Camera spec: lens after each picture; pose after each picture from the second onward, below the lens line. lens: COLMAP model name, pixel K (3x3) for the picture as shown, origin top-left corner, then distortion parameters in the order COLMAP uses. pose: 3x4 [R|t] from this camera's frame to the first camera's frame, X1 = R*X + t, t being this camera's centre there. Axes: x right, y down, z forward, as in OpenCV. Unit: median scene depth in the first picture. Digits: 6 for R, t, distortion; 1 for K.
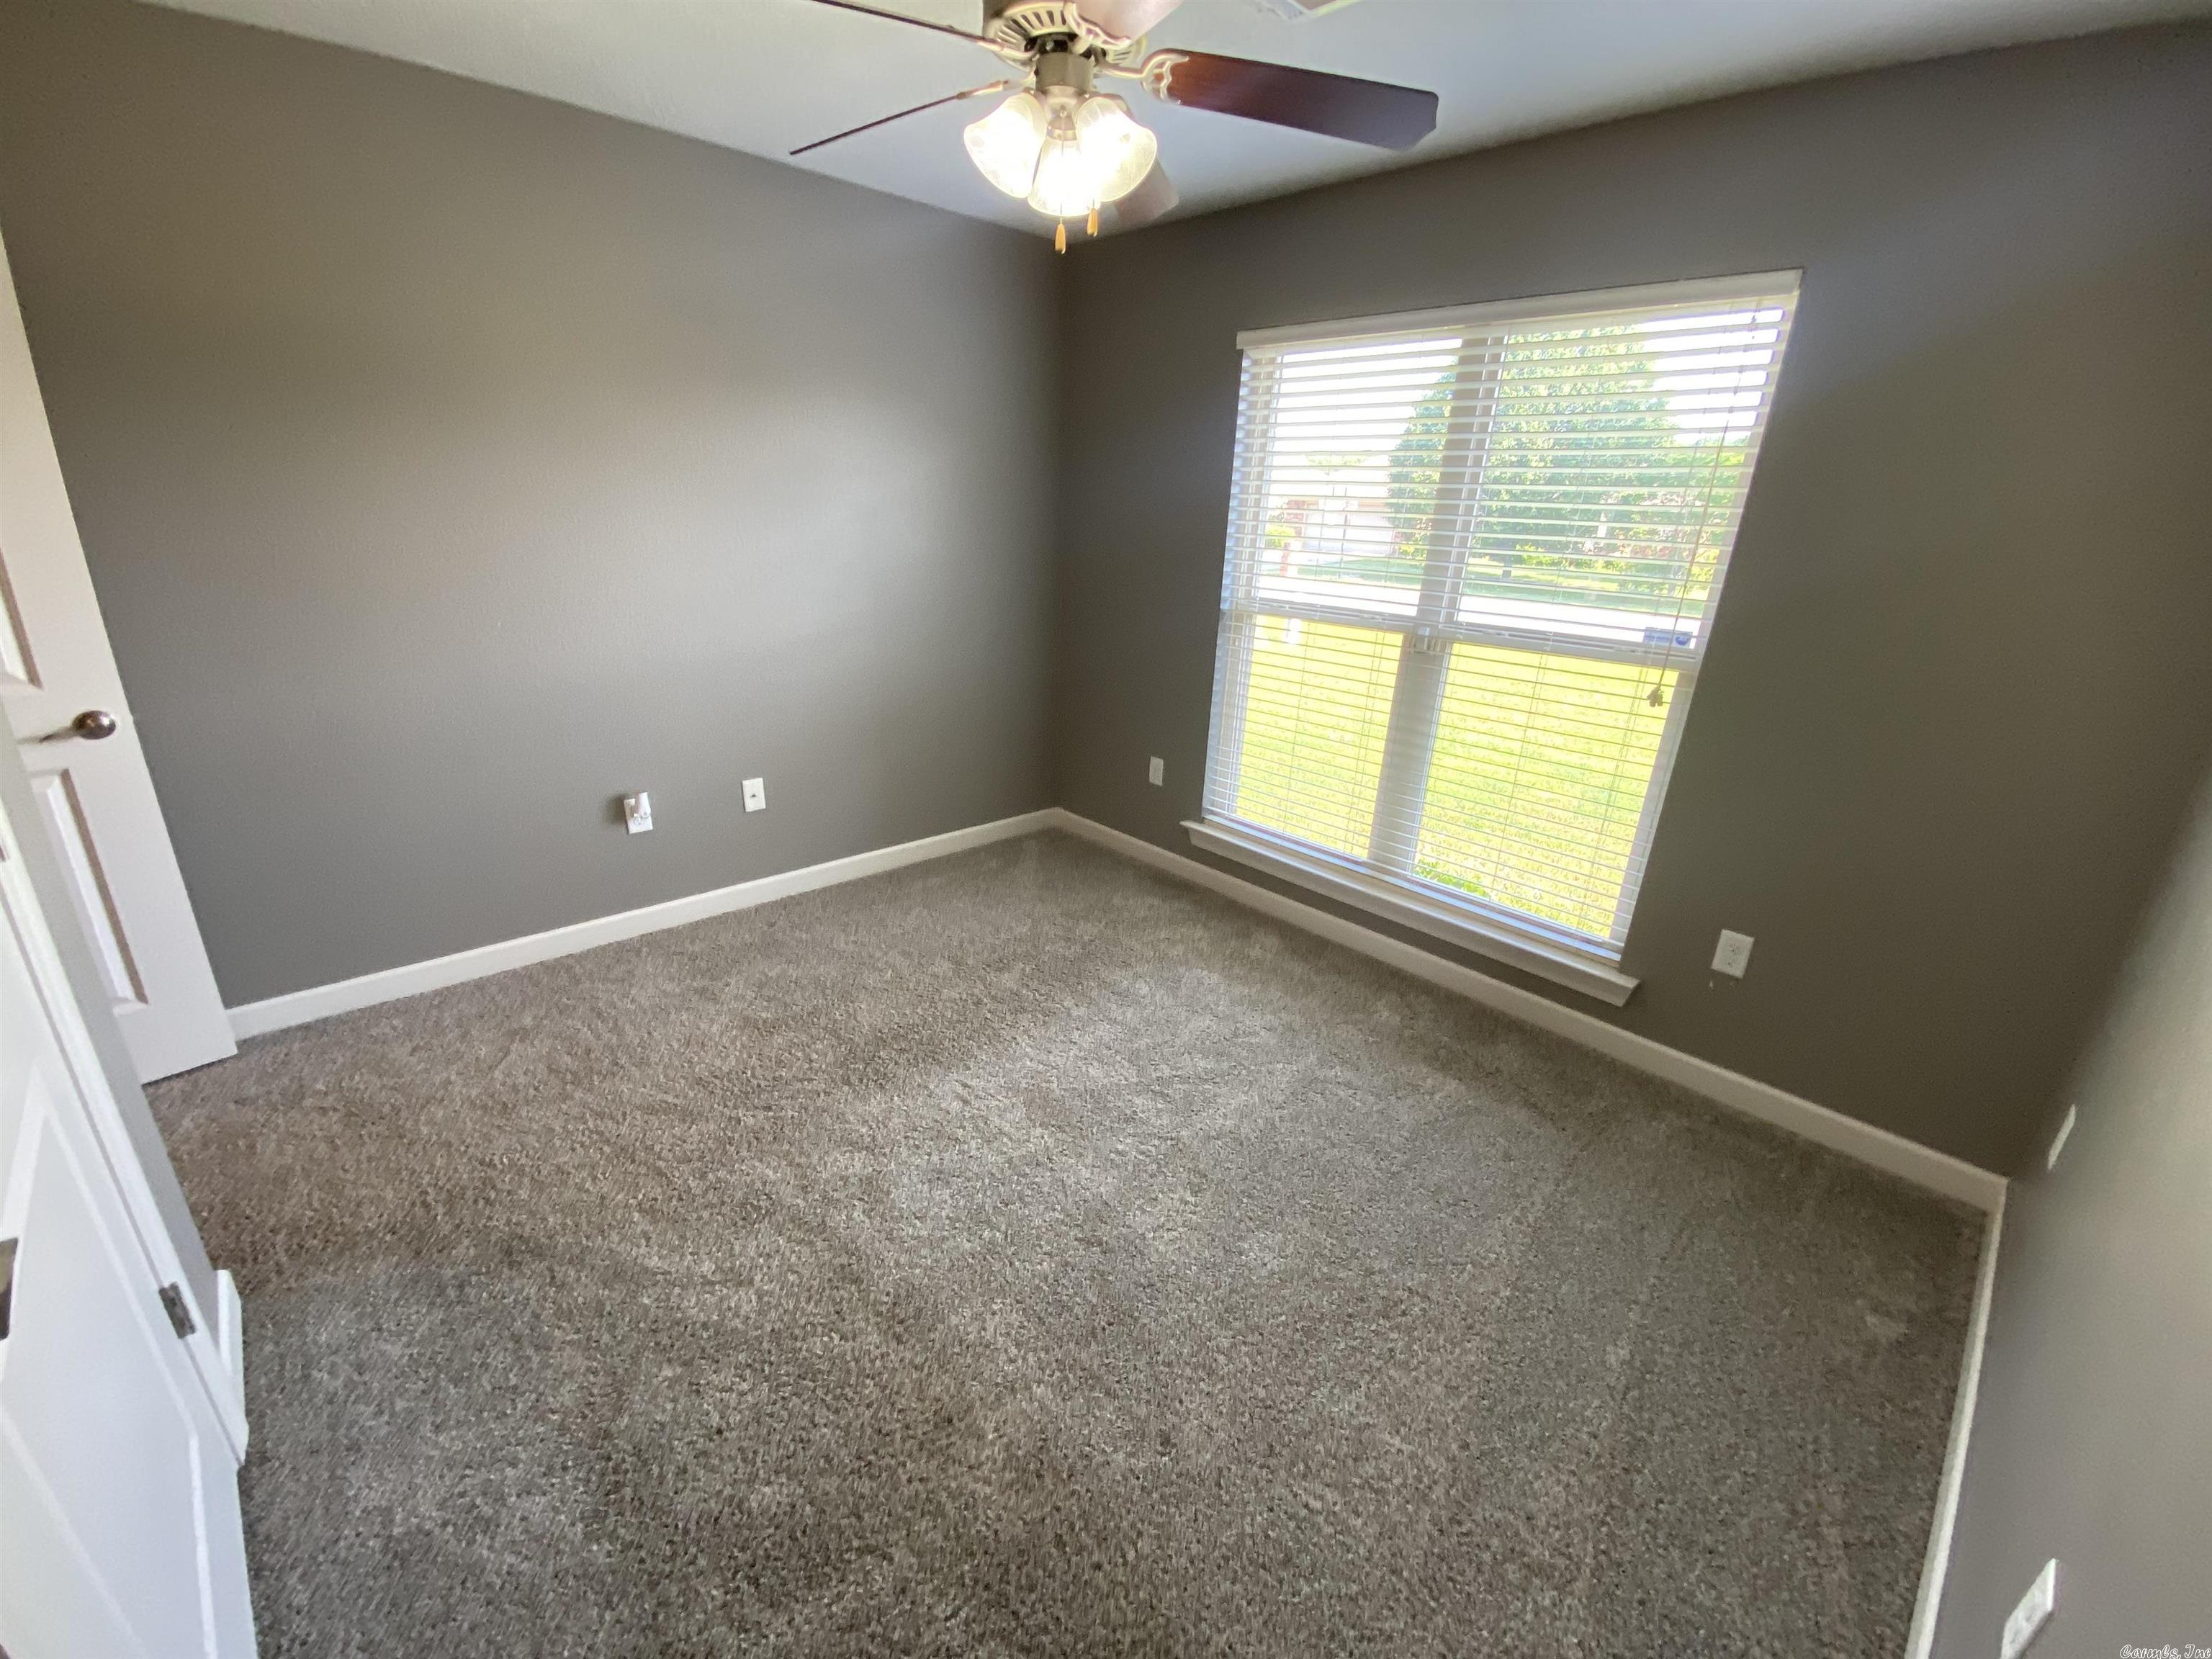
lens RADIAL K [[885.1, 0, 1149.0], [0, 885.1, 865.2], [0, 0, 1]] dist [-0.000275, -0.013308]
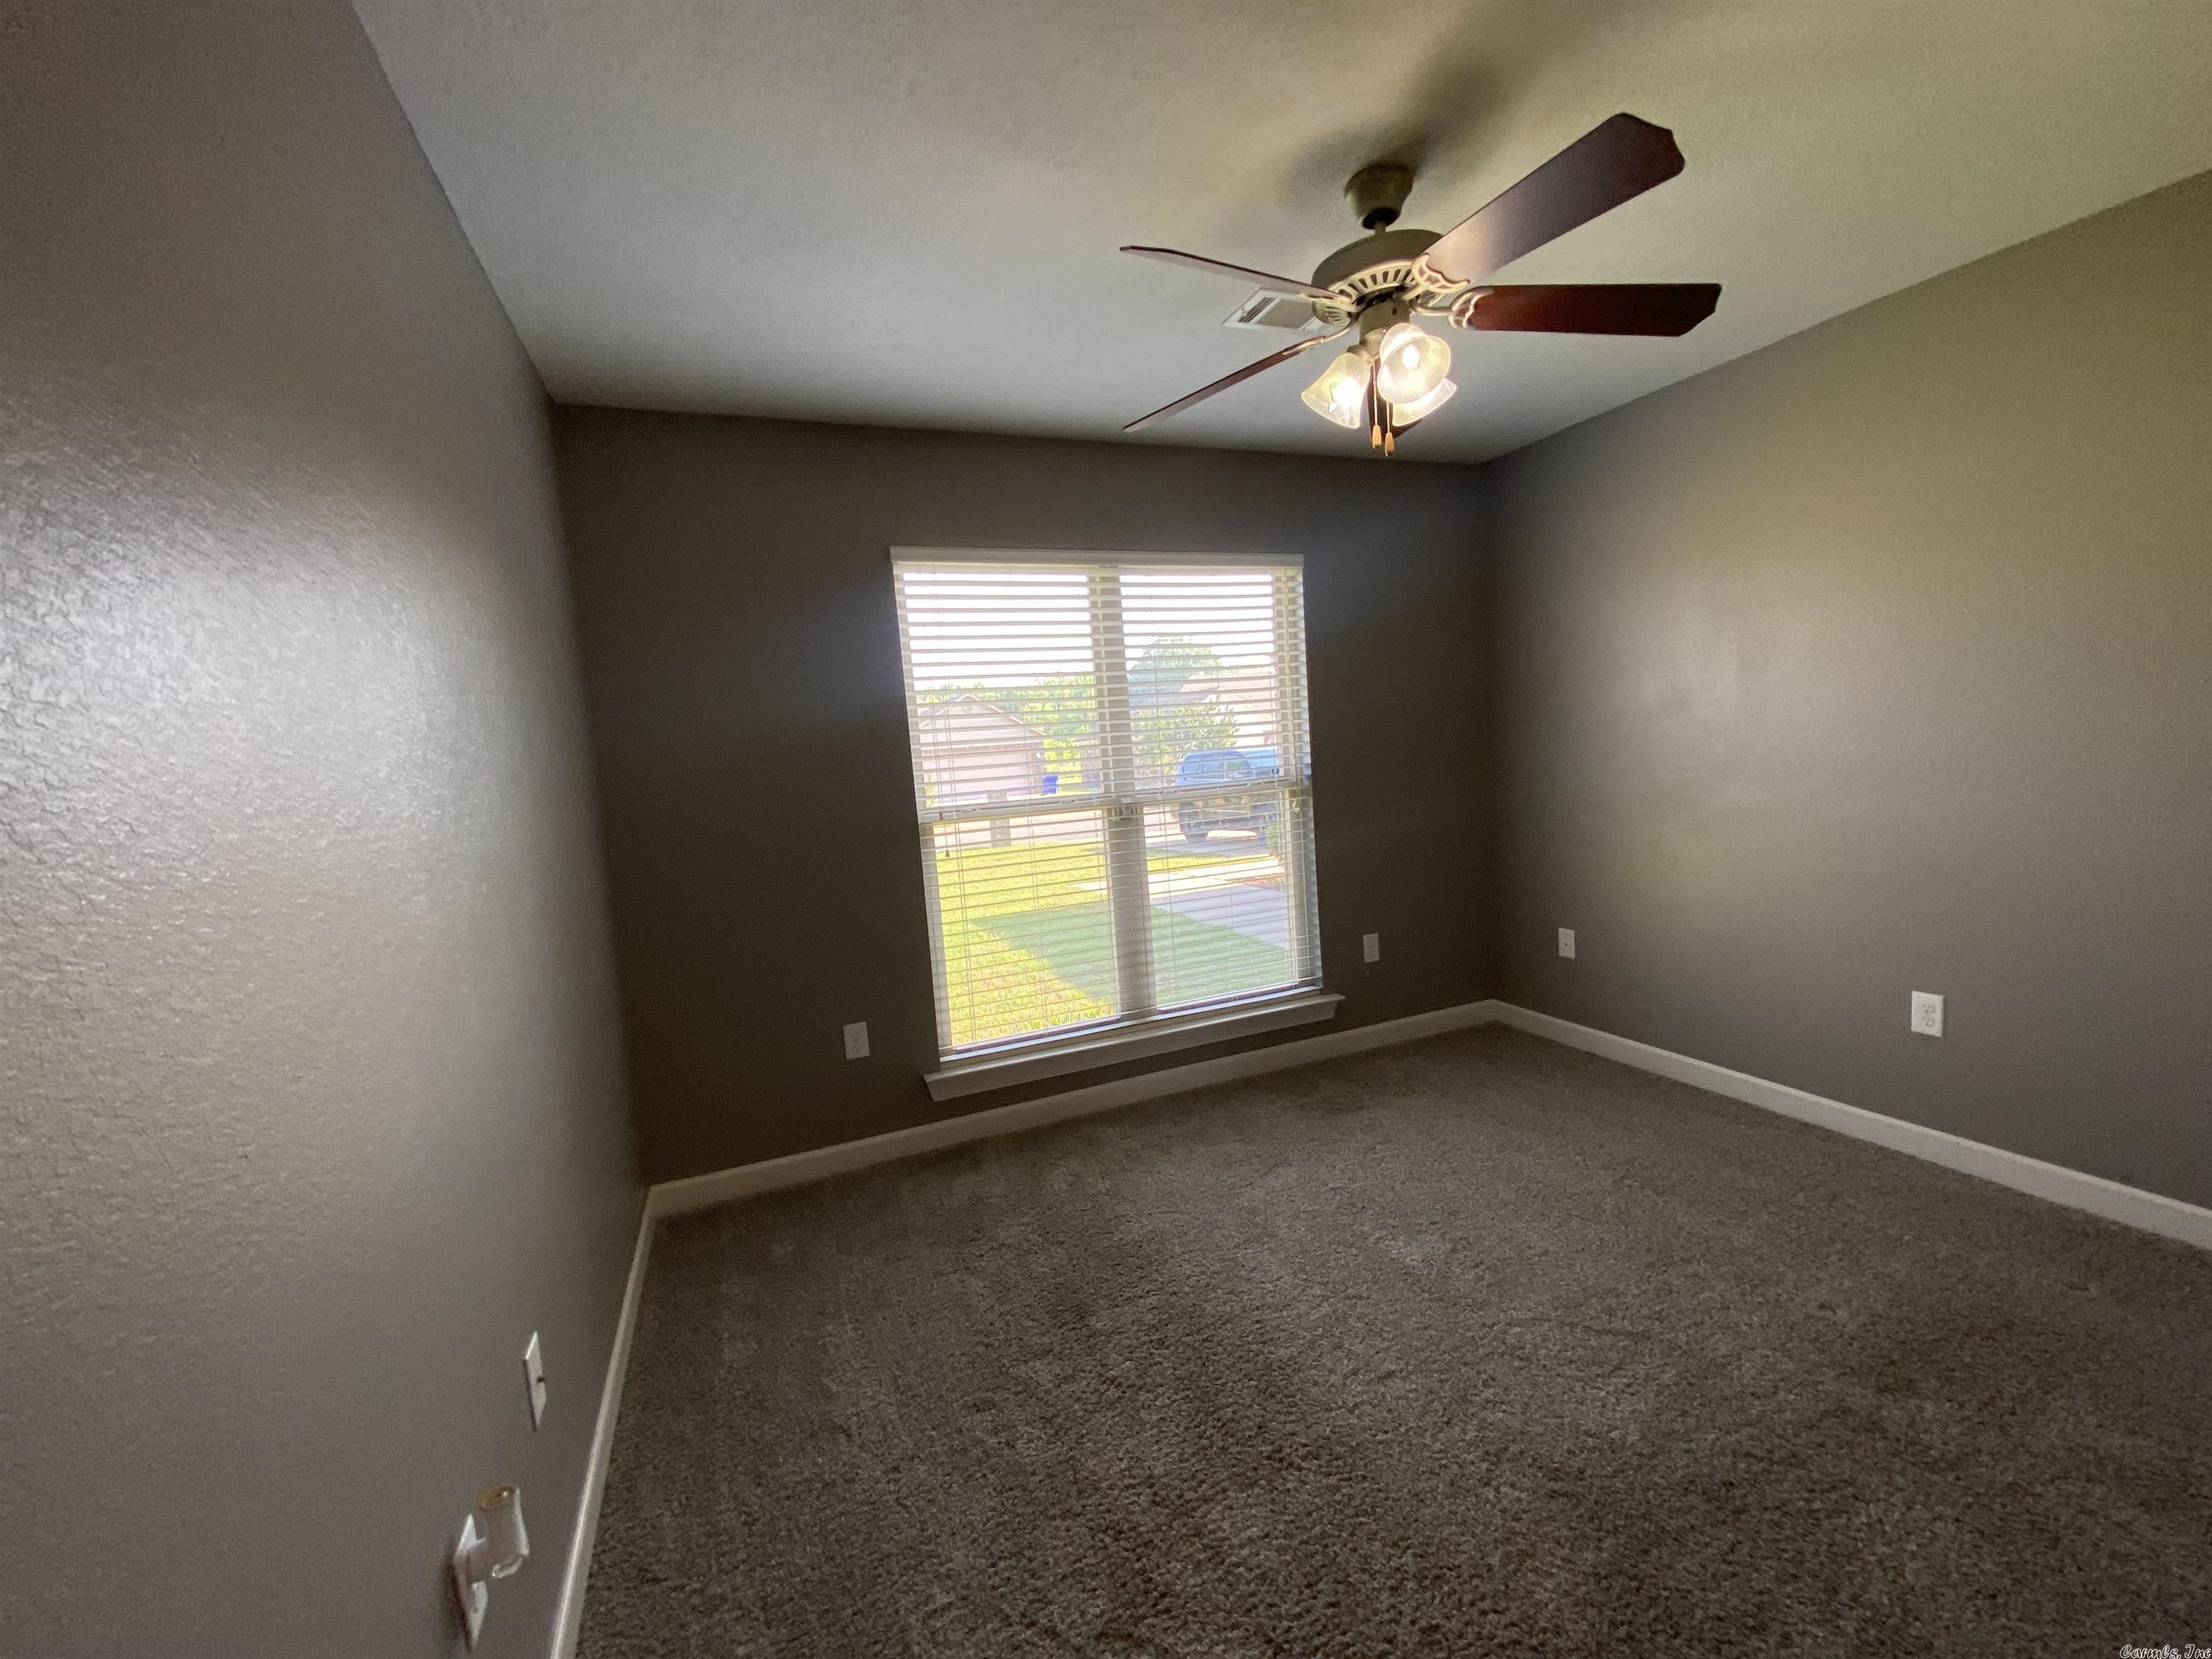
lens RADIAL K [[898.6, 0, 1109.2], [0, 898.6, 837.1], [0, 0, 1]] dist [0.022151, -0.021248]
pose [[0.374517, -0.178551, 0.909866, -0.756984], [0.415495, 0.909565, 0.007467, -0.231211], [-0.828915, 0.375249, 0.414835, 0.528839]]
